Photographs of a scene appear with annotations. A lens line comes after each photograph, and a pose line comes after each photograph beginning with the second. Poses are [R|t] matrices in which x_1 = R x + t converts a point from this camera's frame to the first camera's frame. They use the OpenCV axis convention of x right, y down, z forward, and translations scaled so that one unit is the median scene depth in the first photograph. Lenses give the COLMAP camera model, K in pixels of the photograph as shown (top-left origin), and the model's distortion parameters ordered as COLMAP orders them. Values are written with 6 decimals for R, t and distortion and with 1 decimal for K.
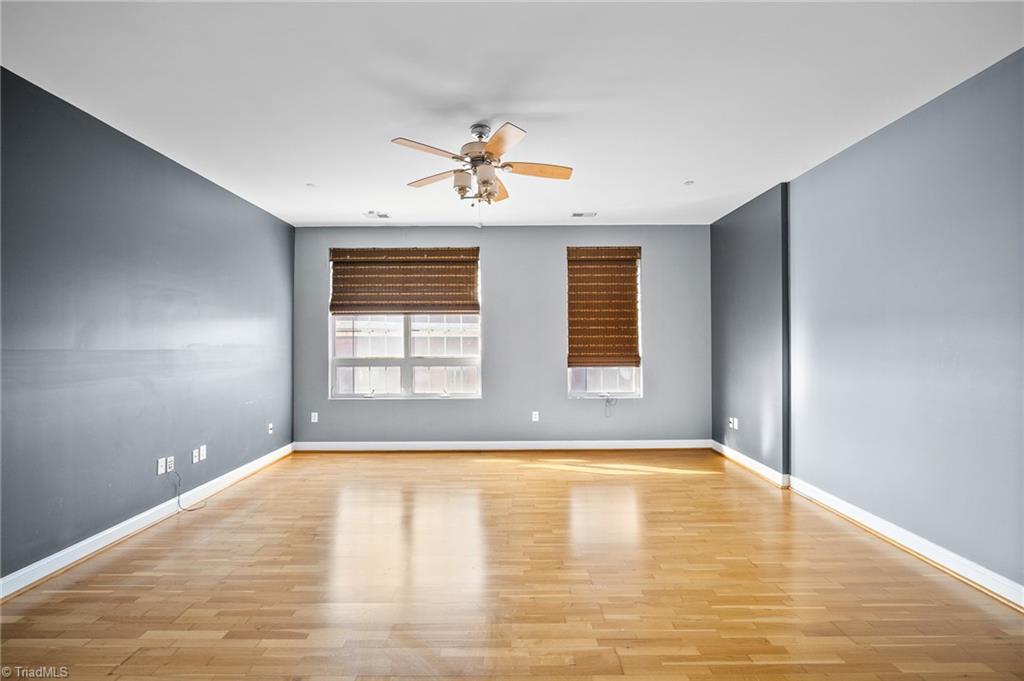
lens RADIAL K [[479.5, 0, 512.0], [0, 479.5, 340.5], [0, 0, 1]] dist [-0.013207, 0.000378]
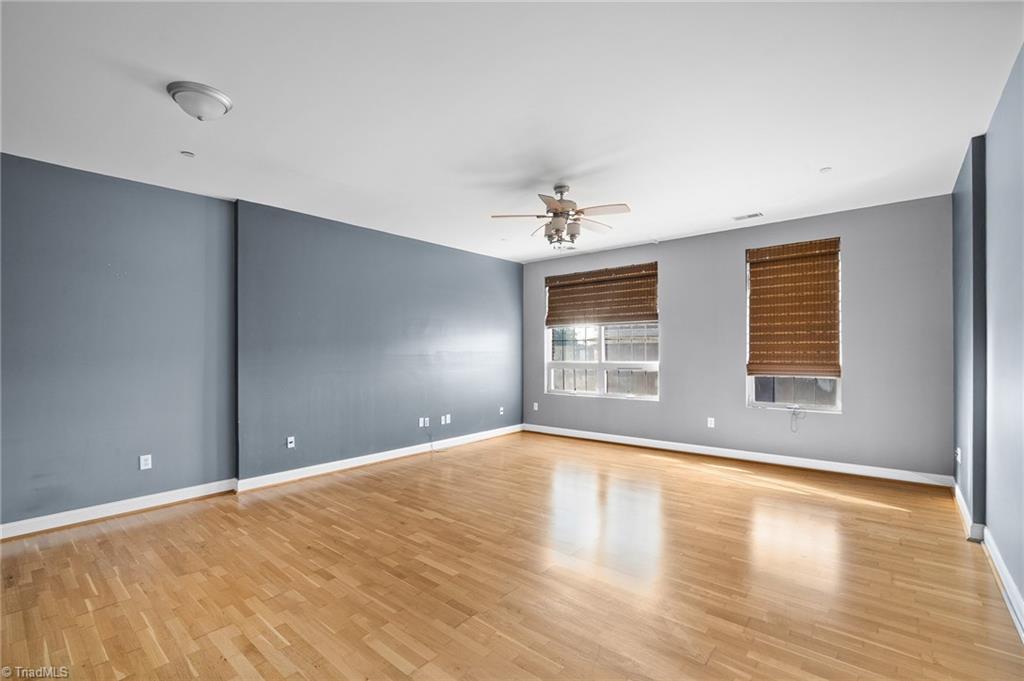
lens RADIAL K [[468.4, 0, 460.8], [0, 468.4, 349.2], [0, 0, 1]] dist [-0.016152, 0.000011]
pose [[0.711228, -0.003330, -0.702953, 0.361865], [0.006716, 0.999975, 0.002058, -0.001807], [0.702929, -0.006185, 0.711233, -0.066190]]
